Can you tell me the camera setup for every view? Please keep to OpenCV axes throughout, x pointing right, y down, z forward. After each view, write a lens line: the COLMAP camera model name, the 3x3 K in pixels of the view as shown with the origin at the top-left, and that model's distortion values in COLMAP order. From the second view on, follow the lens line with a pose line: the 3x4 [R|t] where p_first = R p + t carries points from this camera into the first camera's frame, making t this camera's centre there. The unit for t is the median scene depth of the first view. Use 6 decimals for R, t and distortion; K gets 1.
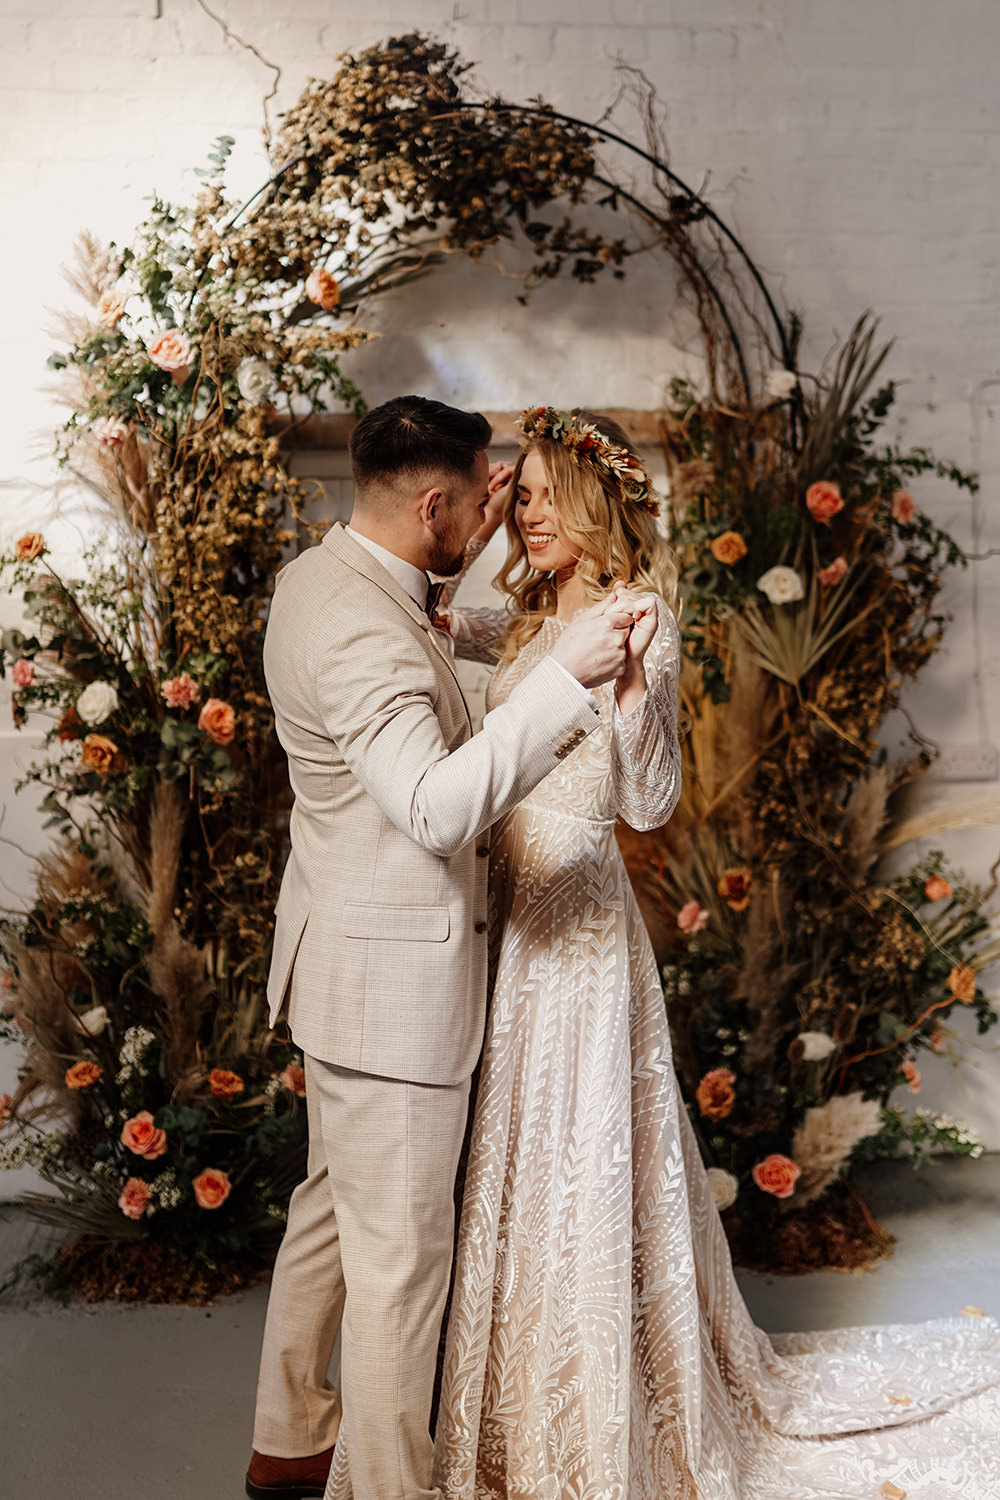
lens RADIAL K [[1674.5, 0, 498.5], [0, 1674.5, 638.7], [0, 0, 1]] dist [-0.093157, 0.239458]
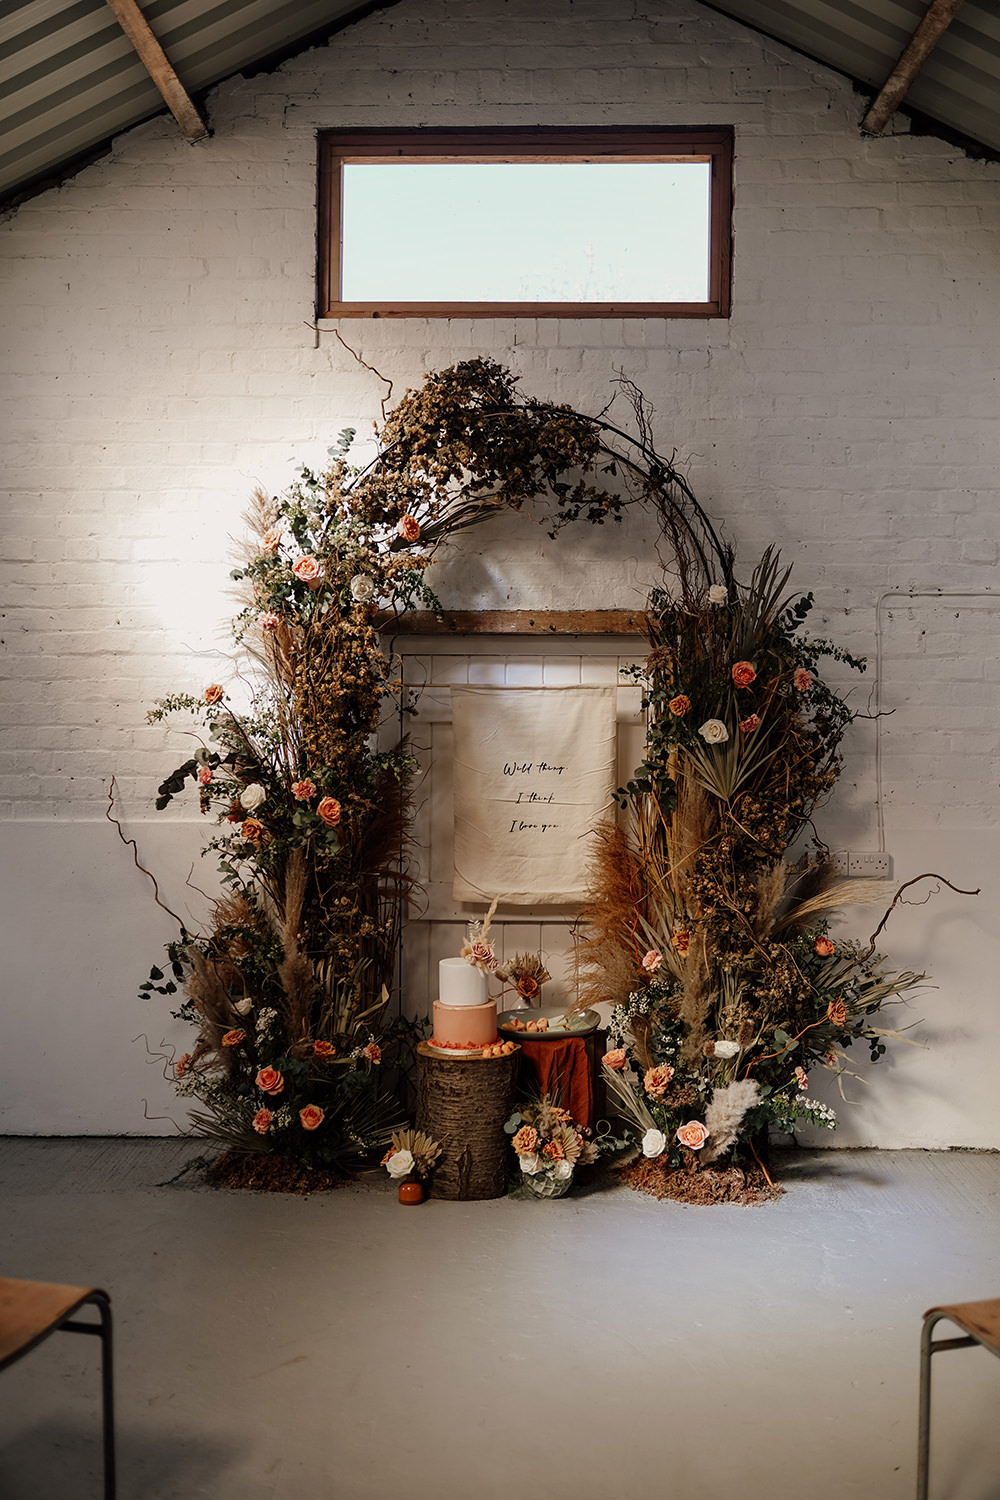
lens RADIAL K [[1448.4, 0, 500.0], [0, 1448.4, 750.0], [0, 0, 1]] dist [-0.080701, 0.128478]
pose [[0.990791, 0.024209, -0.133217, 0.153377], [-0.029697, 0.998783, -0.039369, 0.039465], [0.132102, 0.042962, 0.990305, -0.274456]]
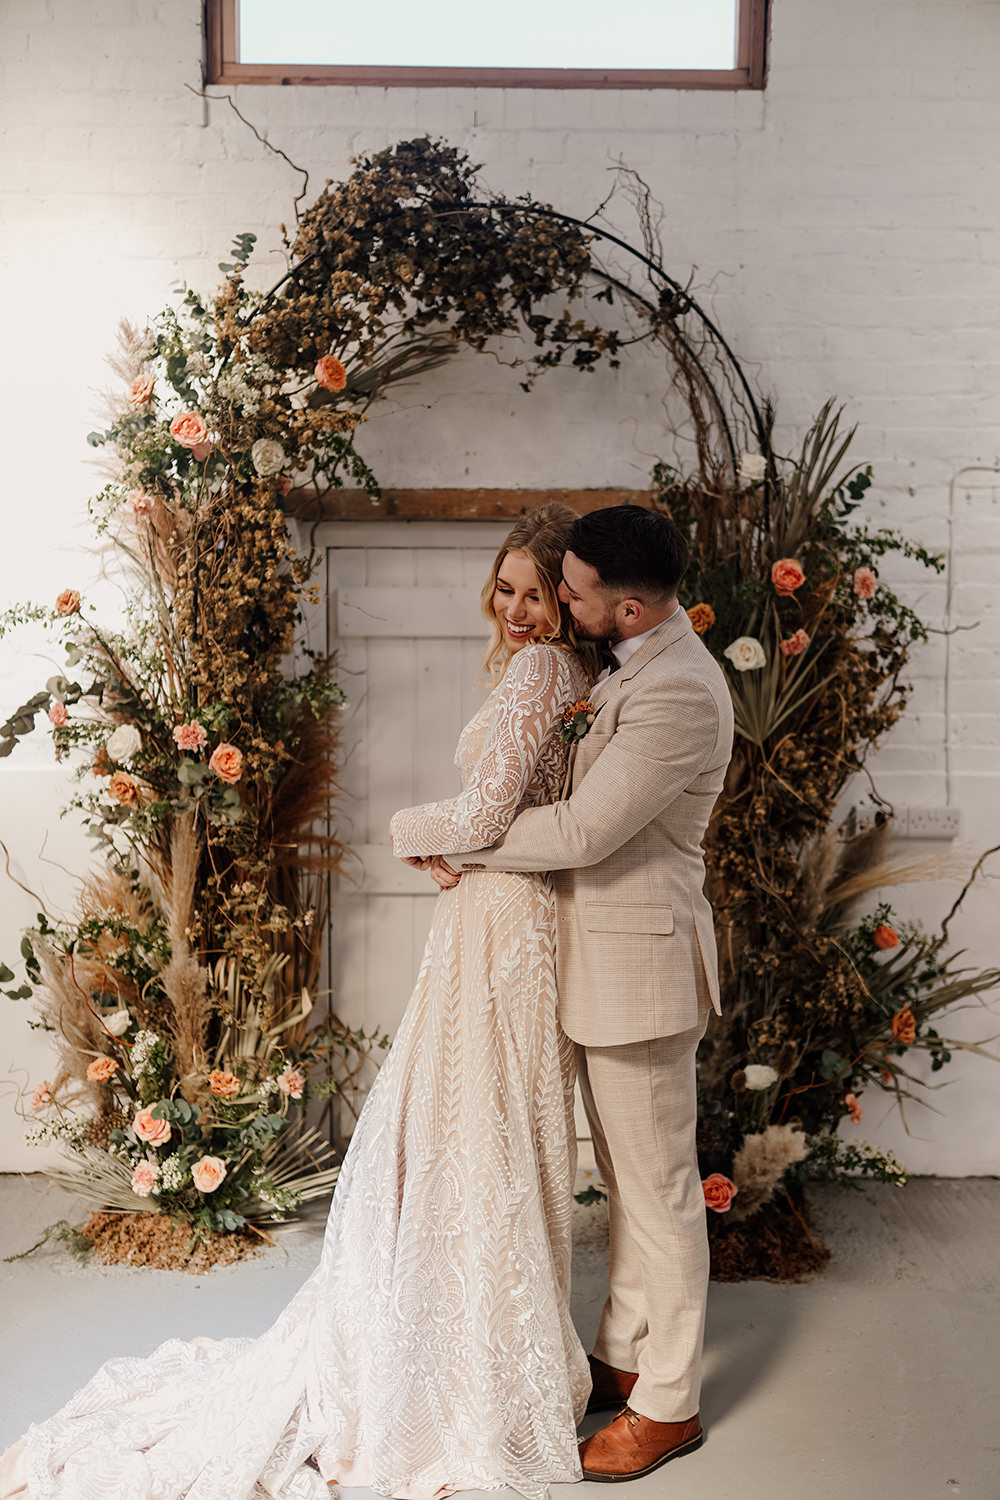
lens RADIAL K [[1436.1, 0, 501.2], [0, 1436.1, 763.2], [0, 0, 1]] dist [-0.088912, 0.211310]
pose [[0.994804, 0.031814, -0.096707, 0.103956], [-0.026879, 0.998290, 0.051914, -0.005302], [0.098193, -0.049045, 0.993958, 0.059469]]
